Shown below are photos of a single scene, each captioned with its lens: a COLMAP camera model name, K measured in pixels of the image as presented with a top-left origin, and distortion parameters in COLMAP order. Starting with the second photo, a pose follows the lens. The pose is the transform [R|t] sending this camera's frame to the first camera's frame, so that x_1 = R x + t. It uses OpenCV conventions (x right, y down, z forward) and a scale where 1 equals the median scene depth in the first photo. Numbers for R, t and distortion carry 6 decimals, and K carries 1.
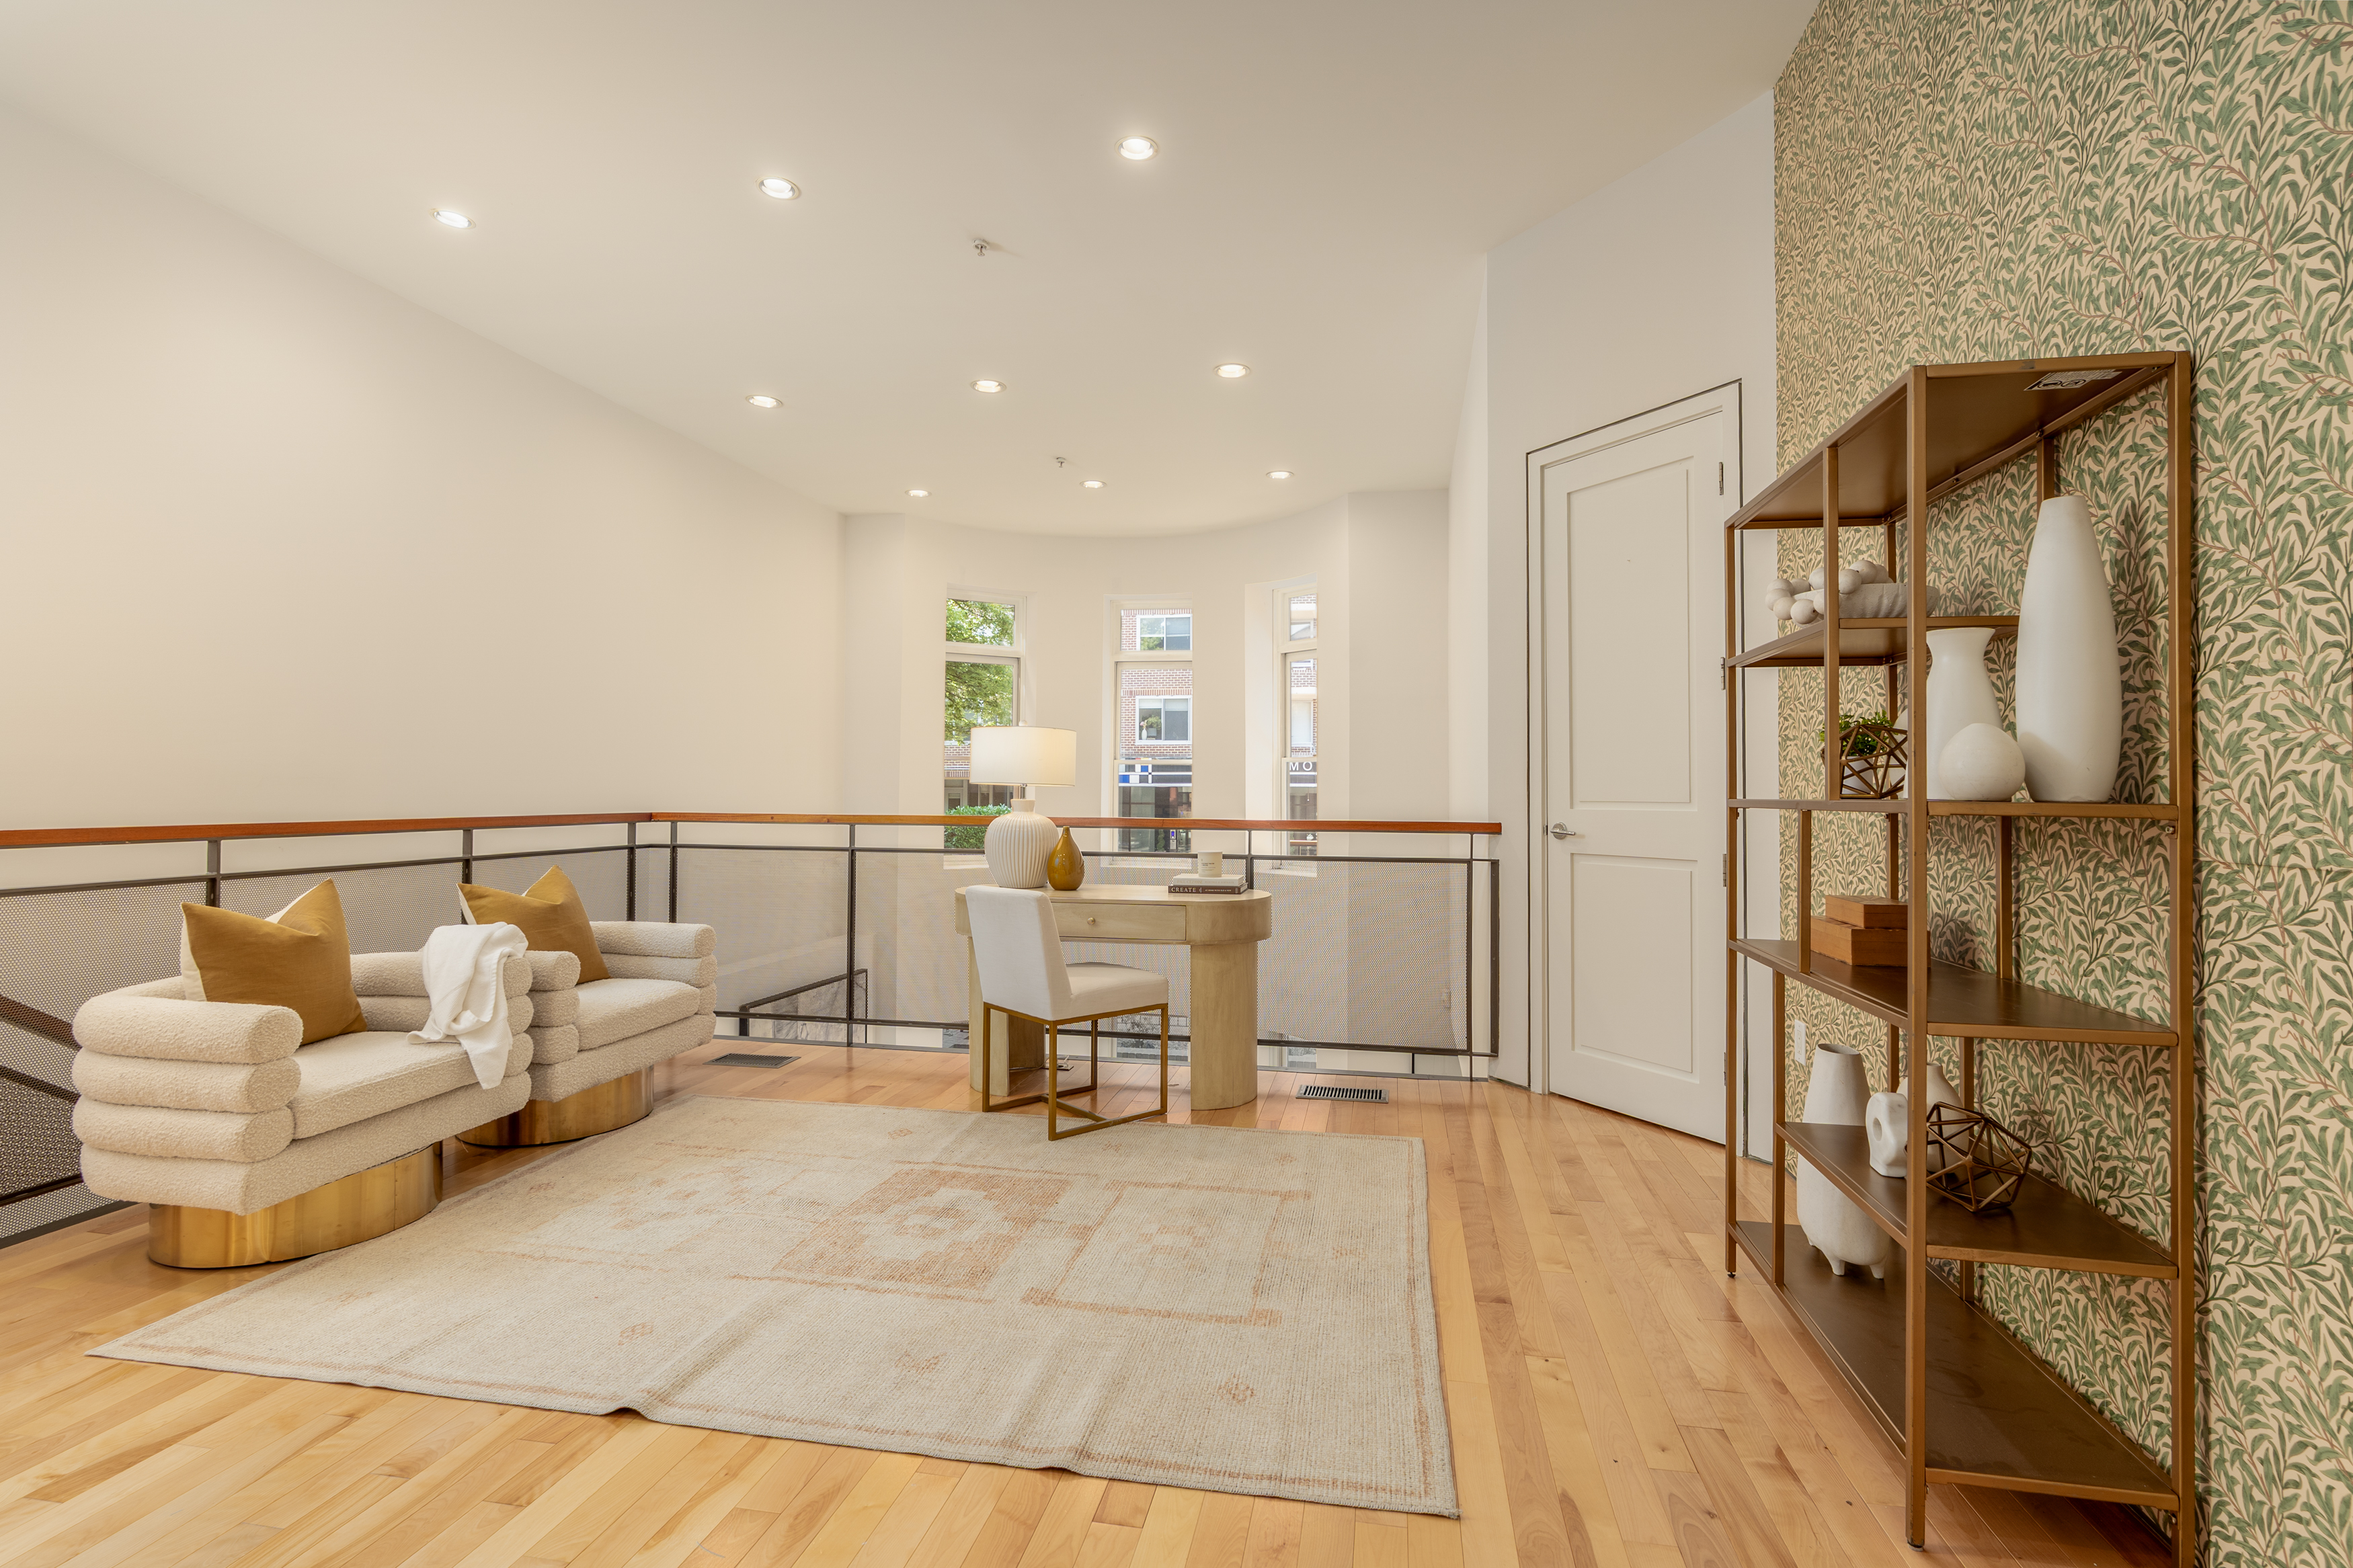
lens RADIAL K [[1117.1, 0, 1176.5], [0, 1117.1, 784.0], [0, 0, 1]] dist [0.001039, 0.000201]
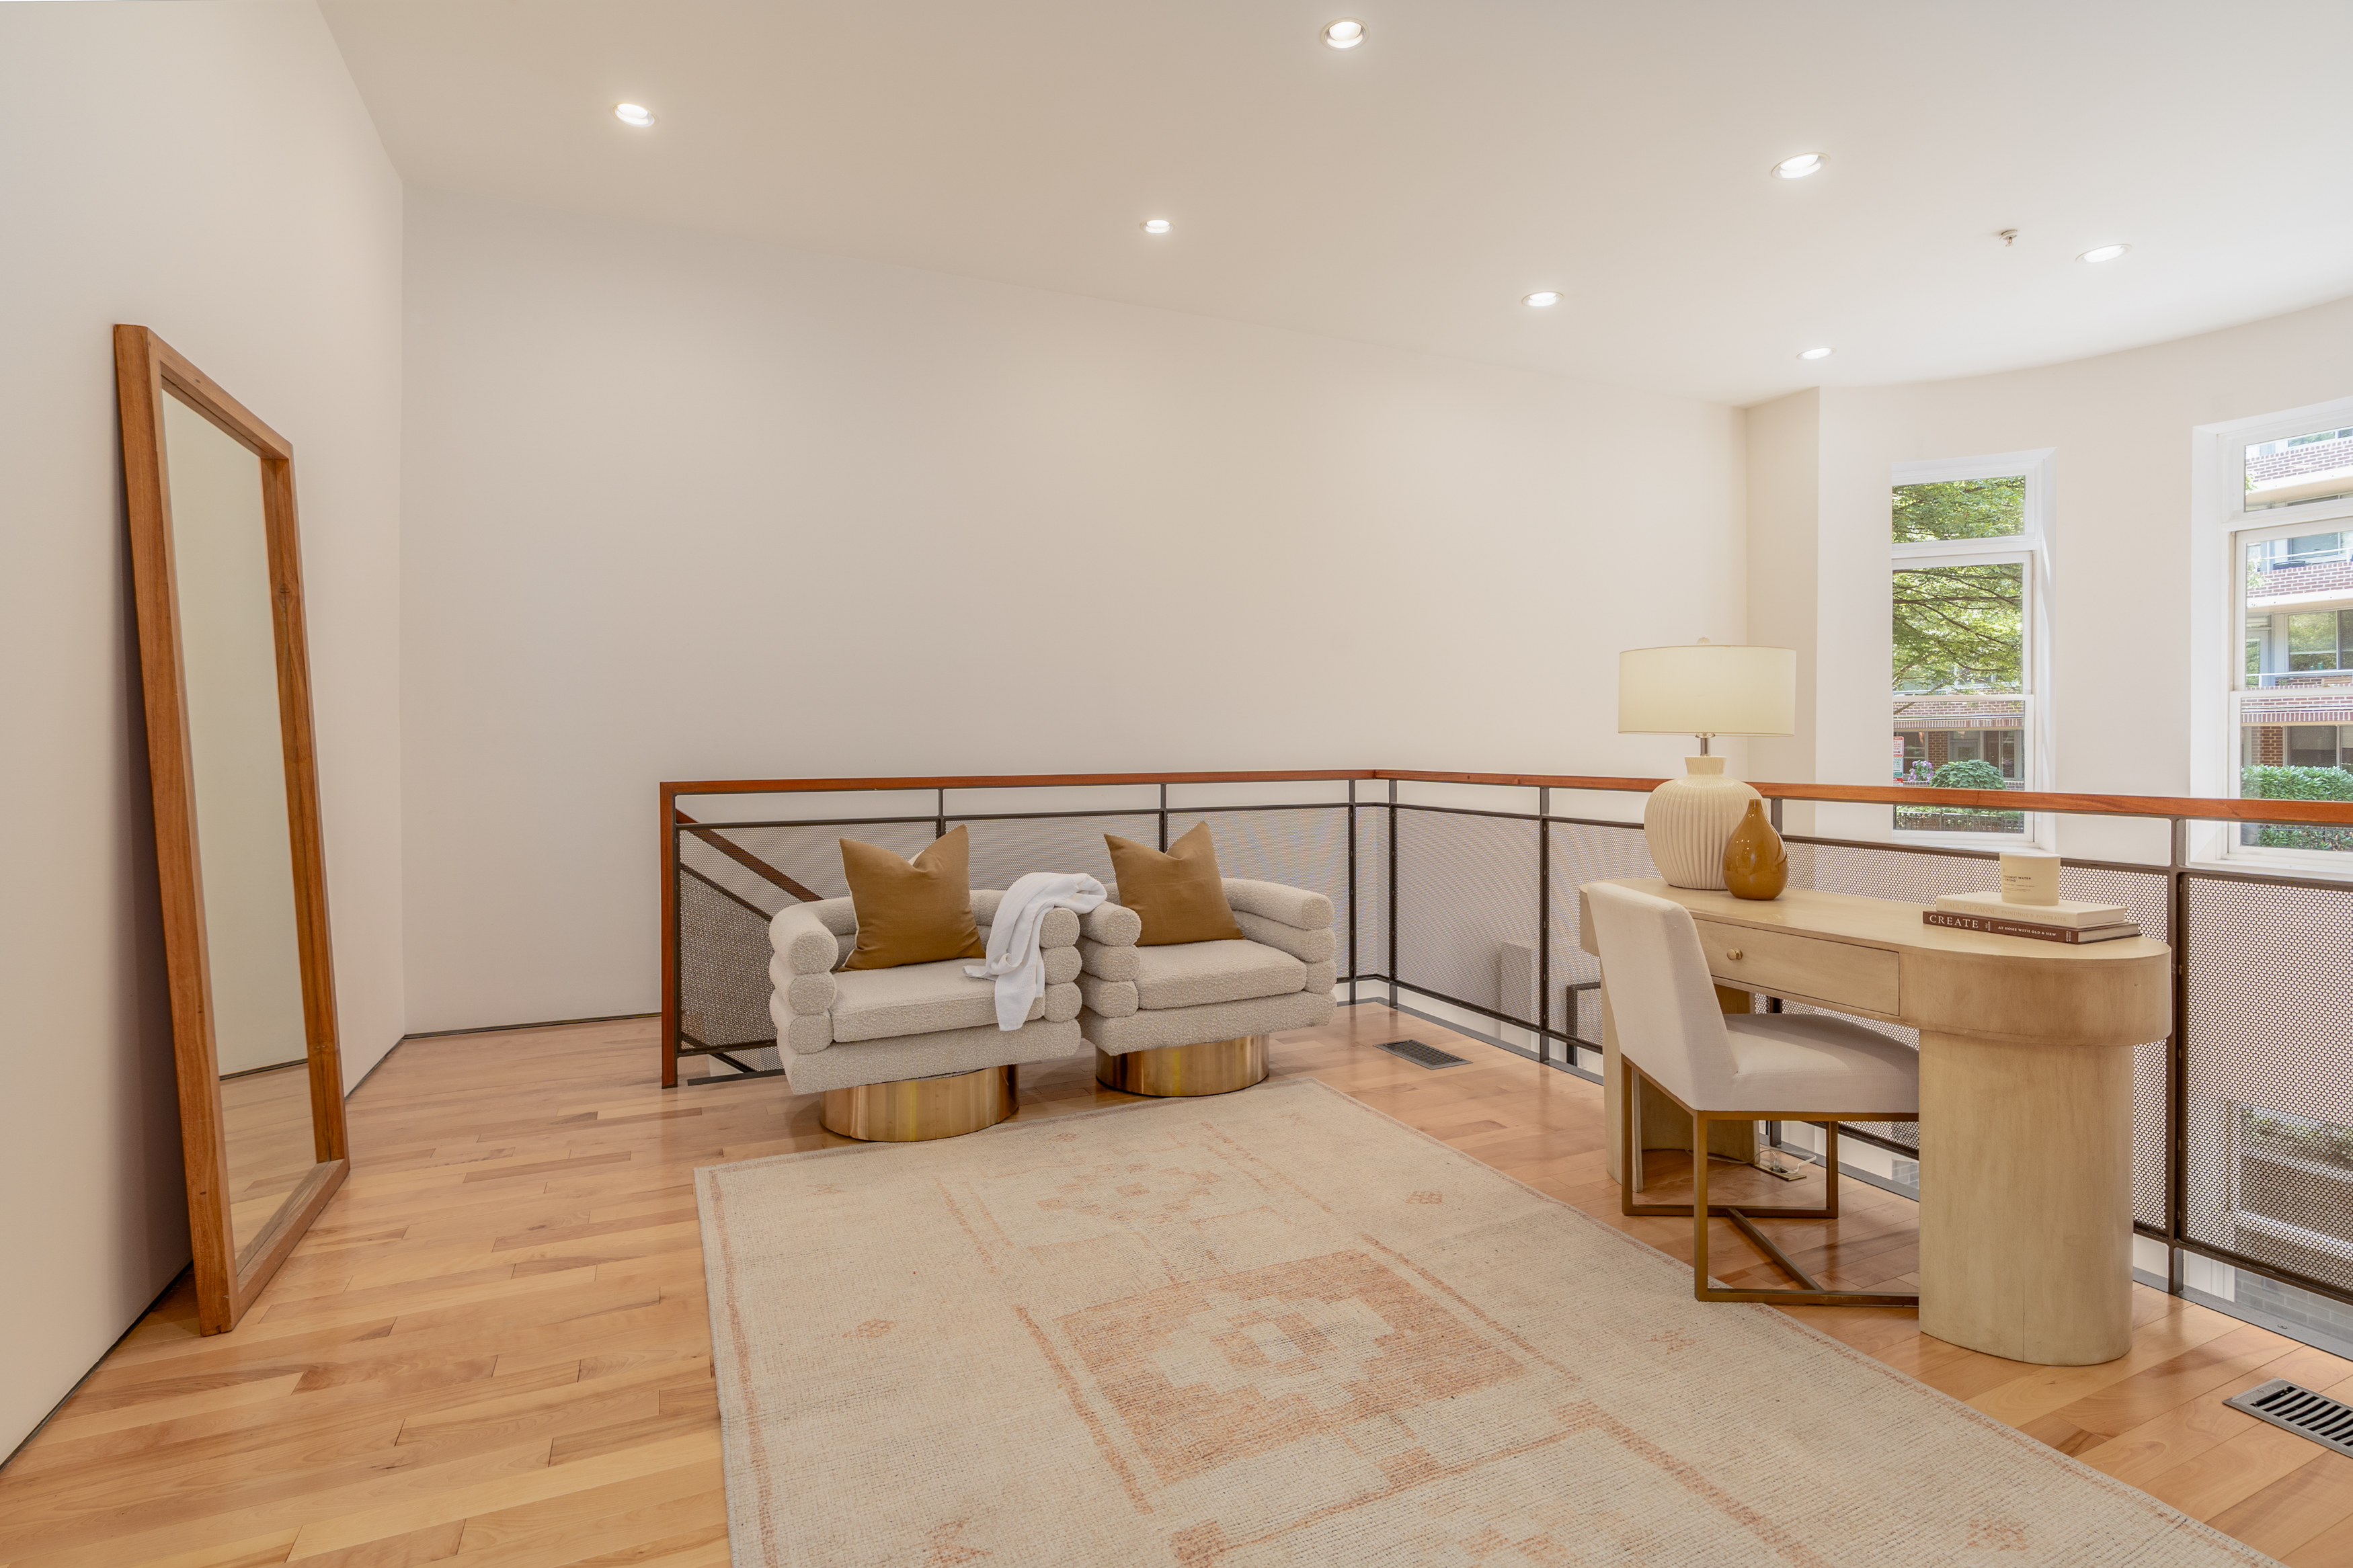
lens RADIAL K [[1083.9, 0, 1180.0], [0, 1083.9, 769.0], [0, 0, 1]] dist [-0.003899, 0.000091]
pose [[0.577050, 0.010315, -0.816644, 0.274128], [0.010217, 0.999751, 0.019847, 0.007252], [0.816645, -0.019797, 0.576801, 0.488465]]
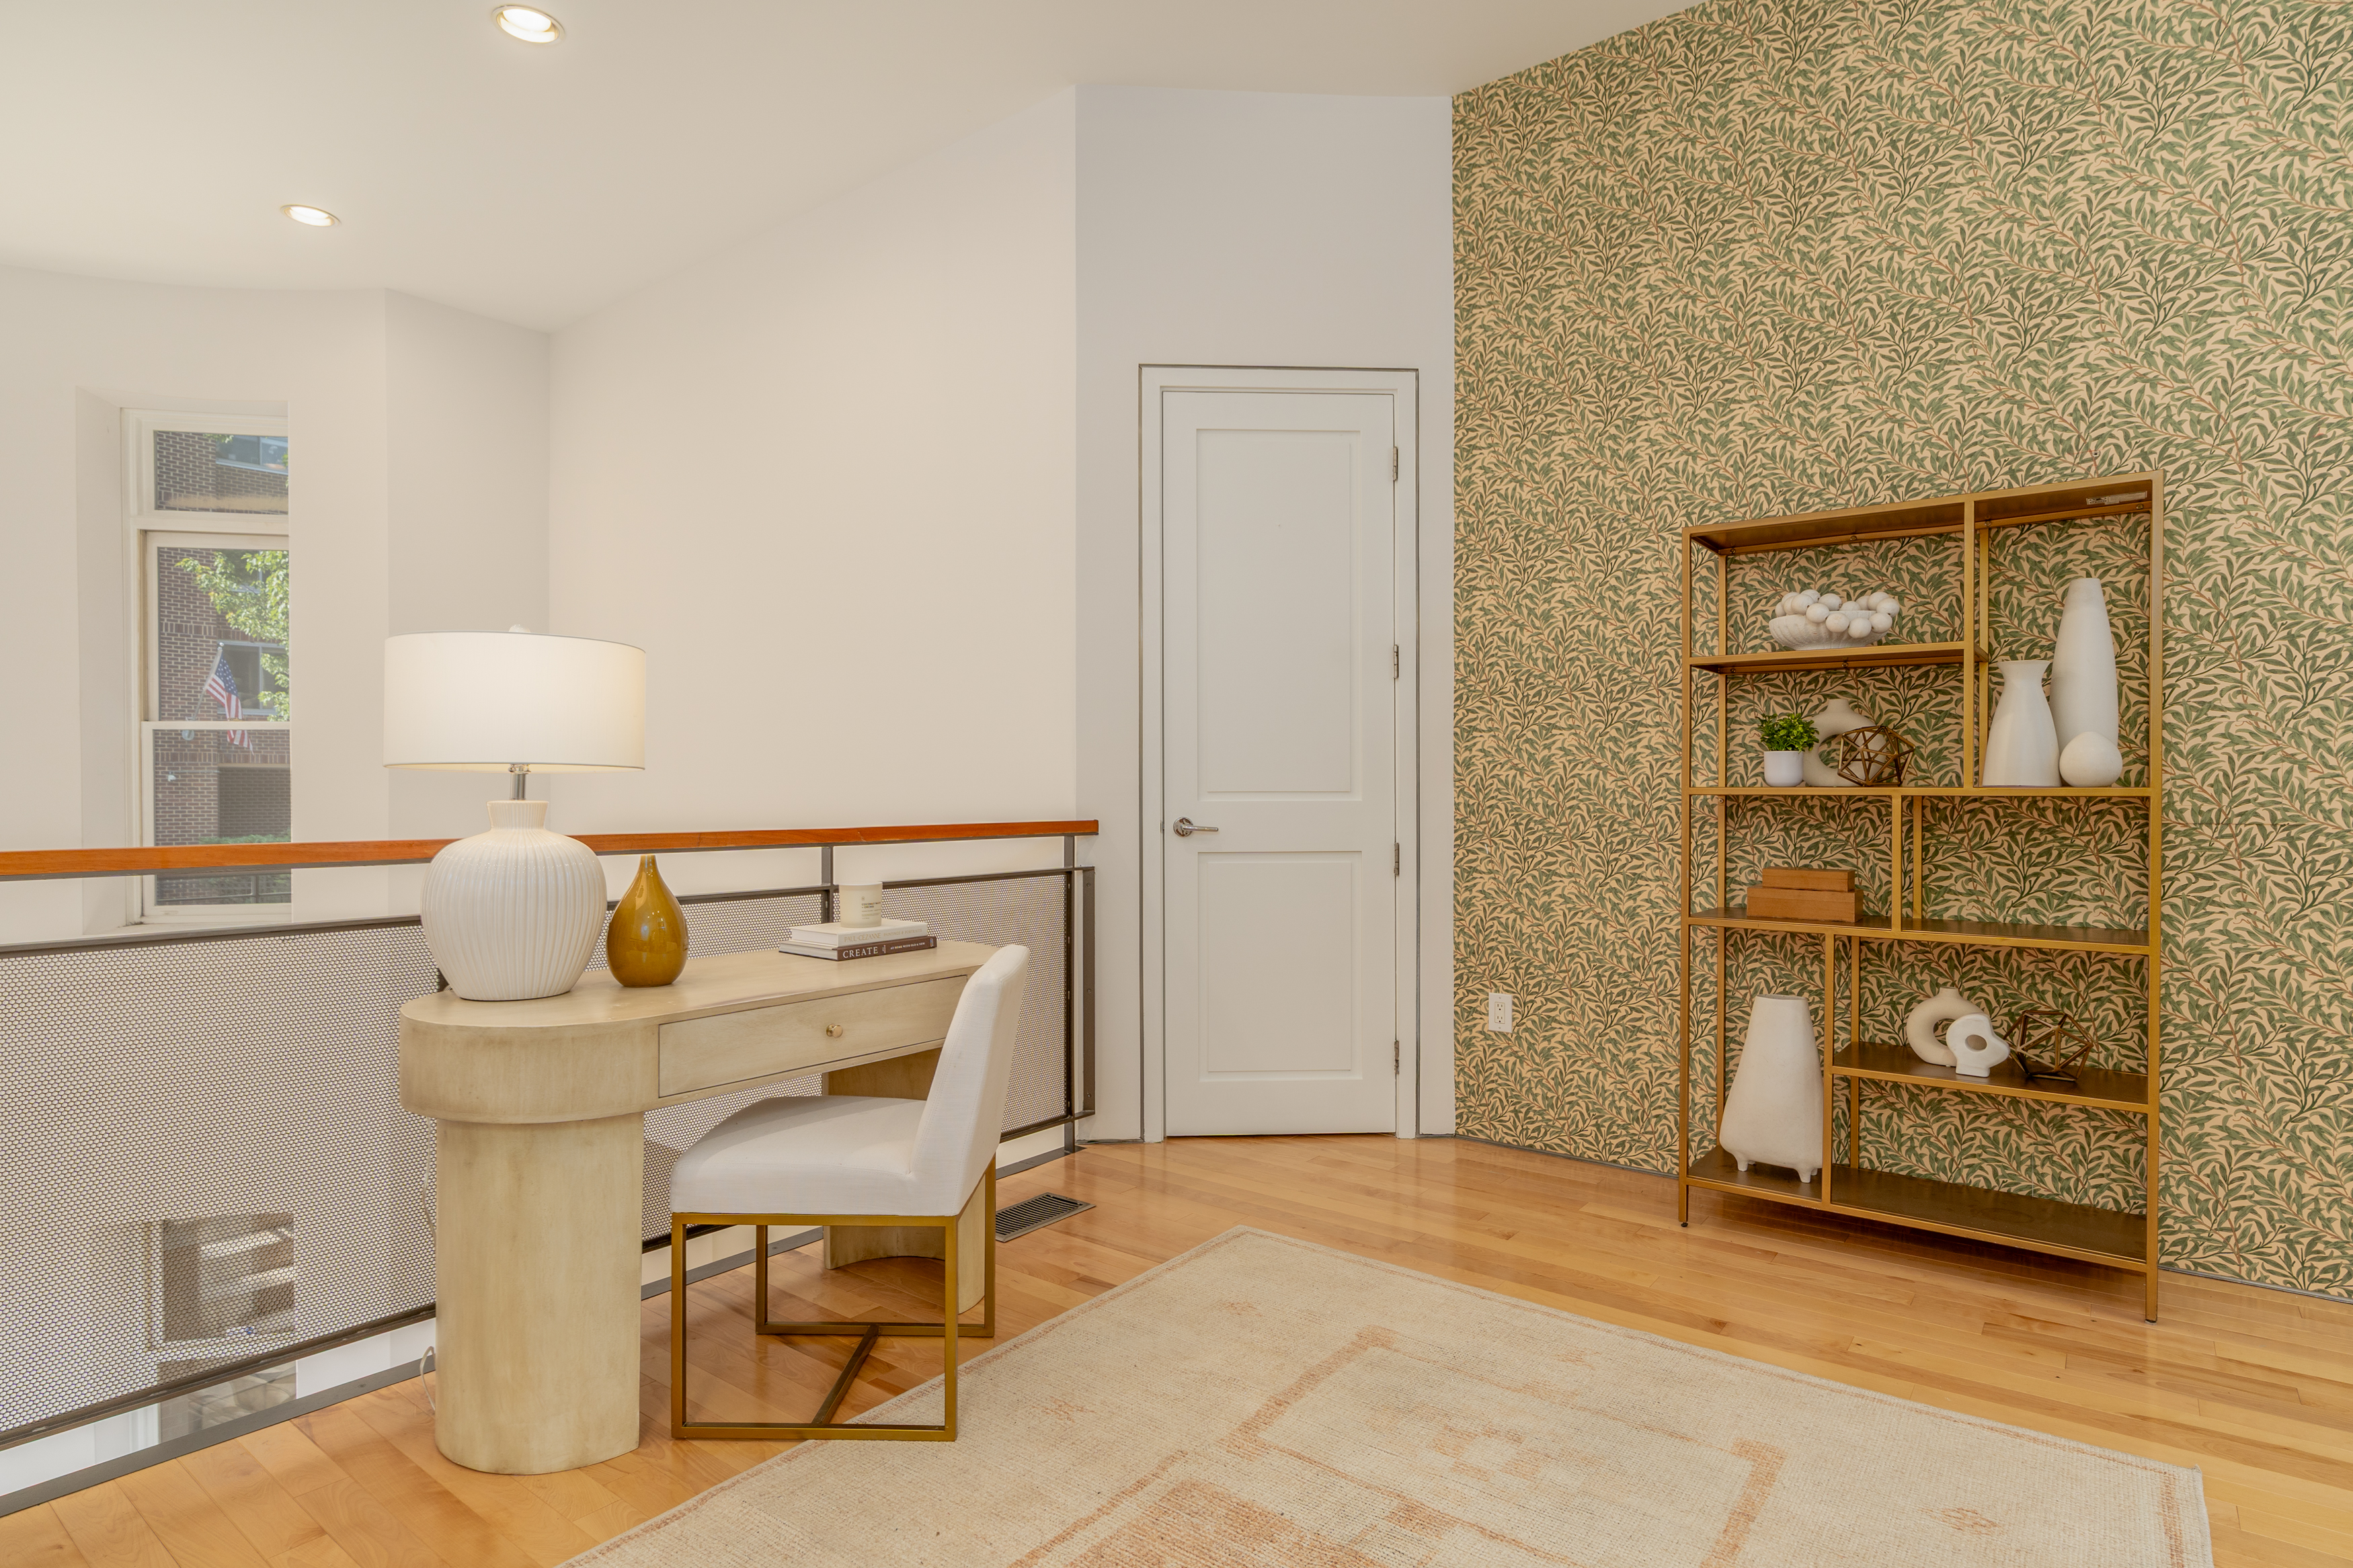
lens RADIAL K [[1251.1, 0, 1268.5], [0, 1251.1, 803.2], [0, 0, 1]] dist [0.013451, -0.000323]
pose [[0.424560, -0.017429, 0.905232, -0.621451], [-0.005147, 0.999752, 0.021663, 0.003493], [-0.905385, -0.013856, 0.424365, 0.682490]]
